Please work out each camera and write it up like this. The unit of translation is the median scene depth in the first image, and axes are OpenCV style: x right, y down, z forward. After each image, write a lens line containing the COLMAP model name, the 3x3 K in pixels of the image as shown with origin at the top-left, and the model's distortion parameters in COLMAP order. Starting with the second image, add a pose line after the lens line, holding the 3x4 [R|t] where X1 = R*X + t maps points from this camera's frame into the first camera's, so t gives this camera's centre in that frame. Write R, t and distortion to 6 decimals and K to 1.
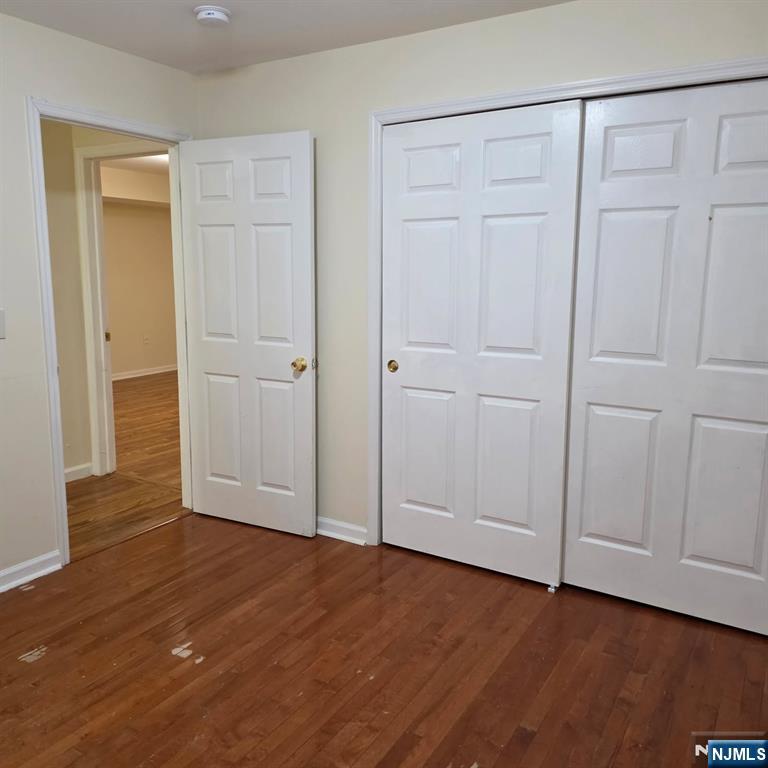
lens RADIAL K [[684.3, 0, 379.1], [0, 684.3, 382.7], [0, 0, 1]] dist [0.075246, -0.078267]
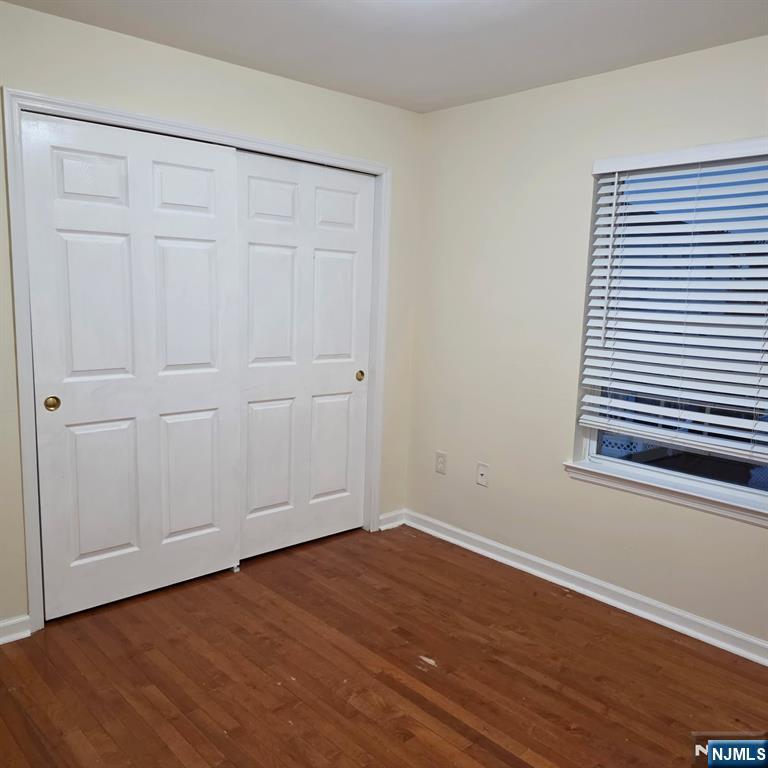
lens RADIAL K [[686.9, 0, 379.7], [0, 686.9, 390.1], [0, 0, 1]] dist [0.084474, -0.092208]
pose [[0.274225, -0.141045, 0.951266, -0.808717], [0.130831, 0.985461, 0.108400, -0.095924], [-0.952724, 0.094729, 0.288691, 0.454061]]
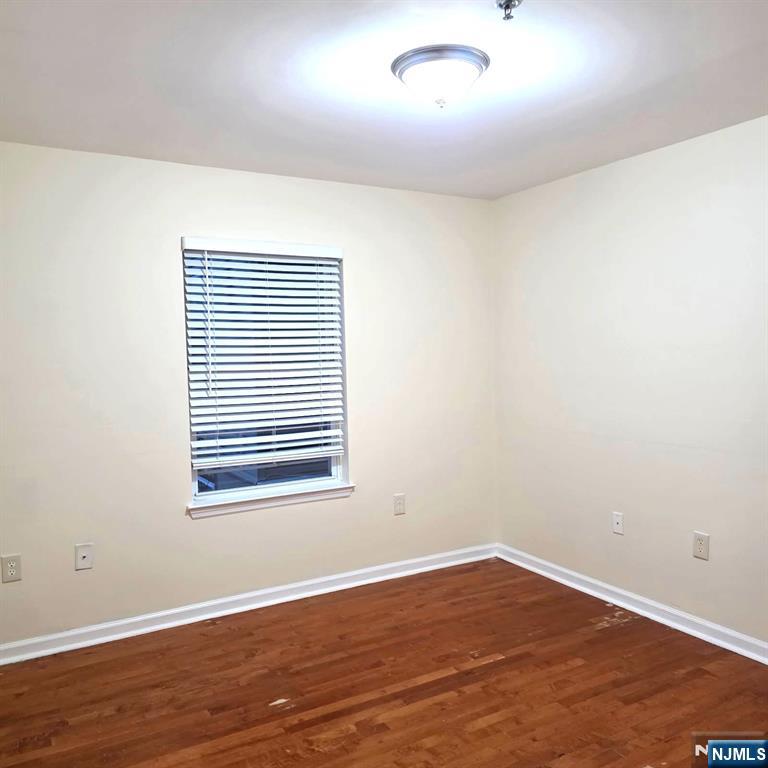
lens RADIAL K [[686.9, 0, 379.7], [0, 686.9, 390.1], [0, 0, 1]] dist [0.084474, -0.092208]
pose [[-0.879074, -0.016555, 0.476397, -0.521927], [0.094615, 0.973453, 0.208417, -0.252509], [-0.467201, 0.228288, -0.854171, 1.415330]]
